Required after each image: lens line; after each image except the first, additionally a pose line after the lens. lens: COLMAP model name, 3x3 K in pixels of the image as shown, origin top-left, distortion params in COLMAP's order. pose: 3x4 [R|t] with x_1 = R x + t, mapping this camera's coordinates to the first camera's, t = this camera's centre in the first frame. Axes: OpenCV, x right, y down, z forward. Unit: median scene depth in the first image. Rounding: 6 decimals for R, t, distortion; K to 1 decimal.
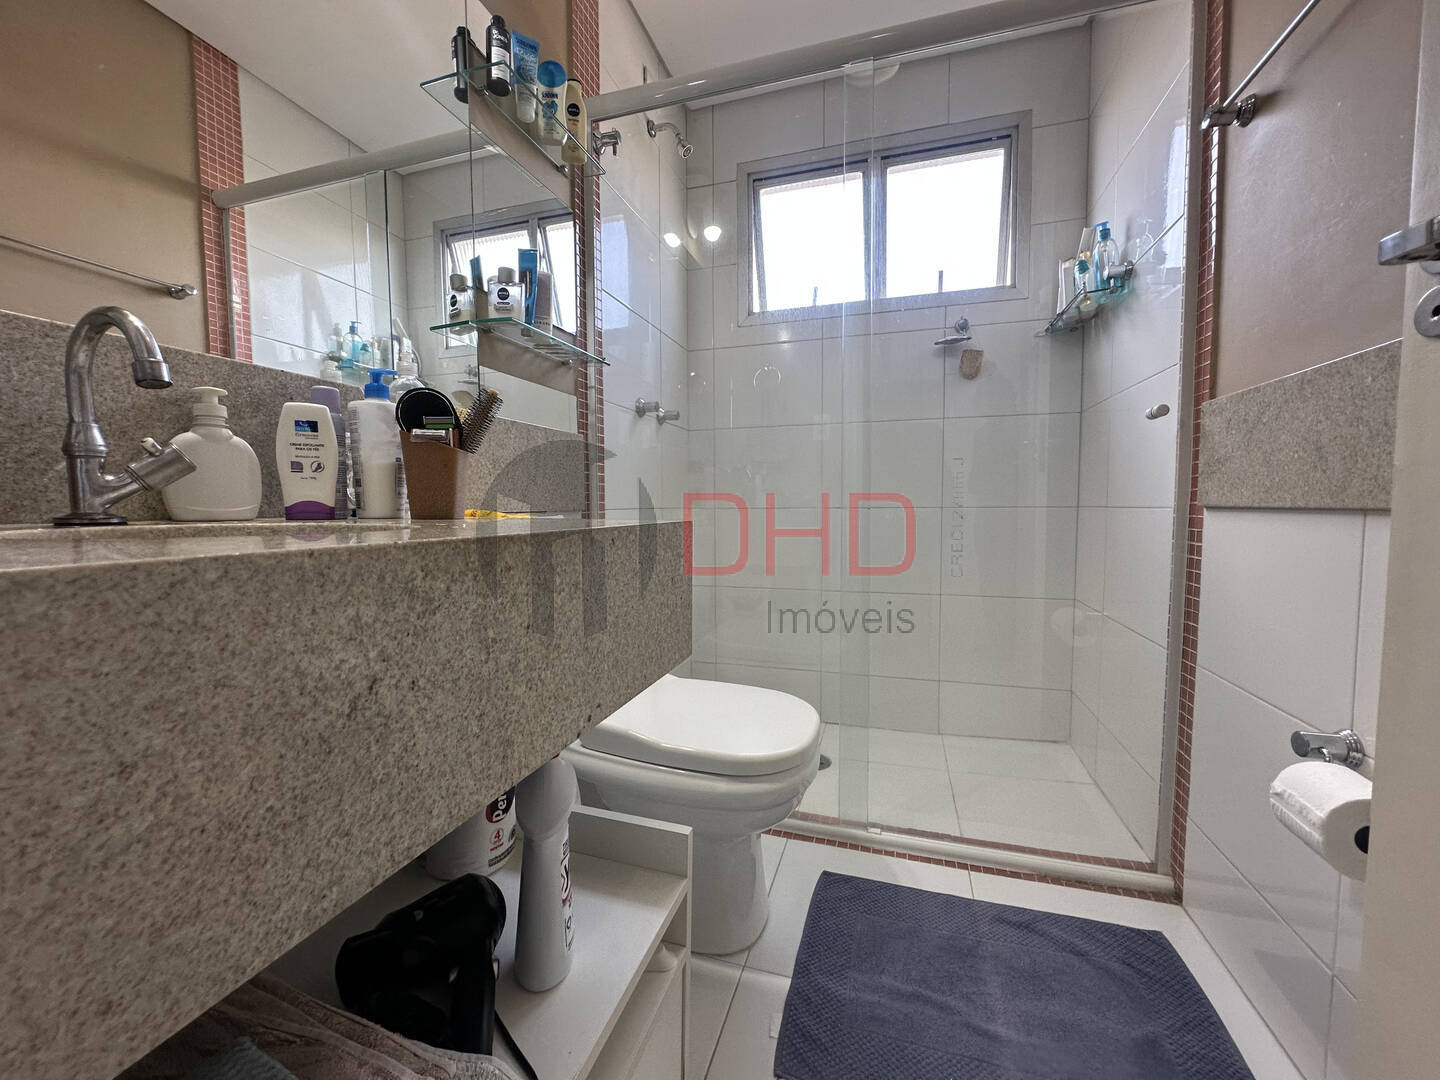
lens RADIAL K [[575.3, 0, 719.1], [0, 575.3, 539.2], [0, 0, 1]] dist [-0.008131, 0.001988]
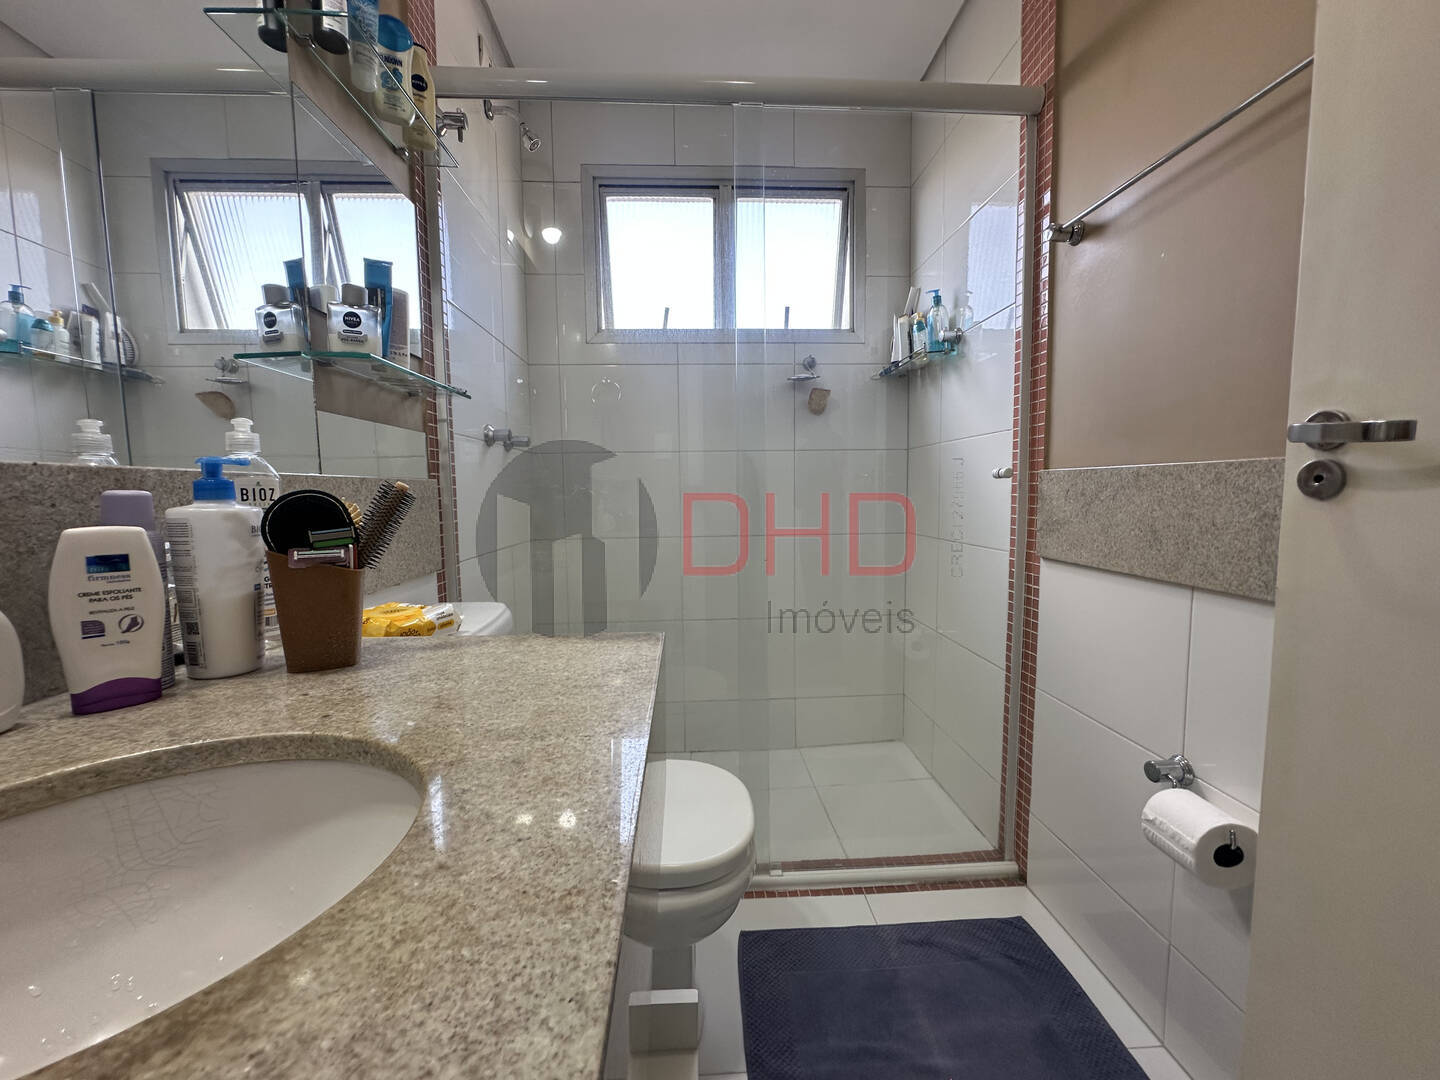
lens RADIAL K [[575.3, 0, 719.1], [0, 575.3, 539.2], [0, 0, 1]] dist [-0.008131, 0.001988]
pose [[0.937276, -0.035859, 0.346738, -0.164260], [0.028771, 0.999259, 0.025571, -0.119486], [-0.347398, -0.013991, 0.937613, 0.092386]]
